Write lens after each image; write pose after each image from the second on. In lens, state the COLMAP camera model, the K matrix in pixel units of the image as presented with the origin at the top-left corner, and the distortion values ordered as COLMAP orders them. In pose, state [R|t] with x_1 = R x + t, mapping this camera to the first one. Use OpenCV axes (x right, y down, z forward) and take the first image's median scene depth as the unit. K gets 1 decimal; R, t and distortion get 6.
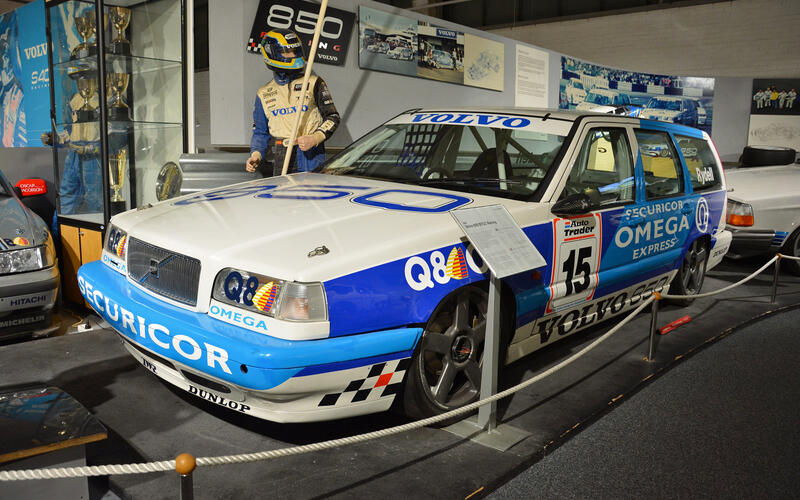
lens RADIAL K [[661.0, 0, 399.5], [0, 661.0, 249.8], [0, 0, 1]] dist [-0.086870, 0.064281]
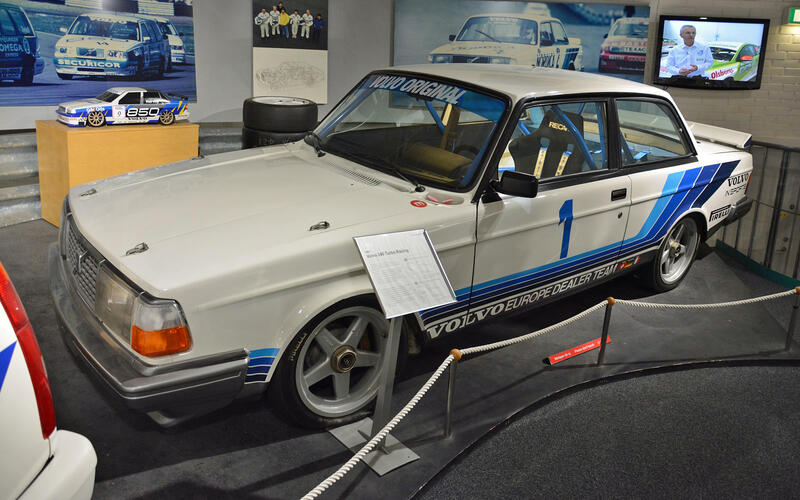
lens RADIAL K [[661.0, 0, 399.8], [0, 661.0, 249.6], [0, 0, 1]] dist [-0.086870, 0.064281]
pose [[0.810439, -0.143891, 0.567877, 0.264518], [0.083925, 0.987884, 0.130542, -0.083233], [-0.579781, -0.058137, 0.812696, 0.374970]]
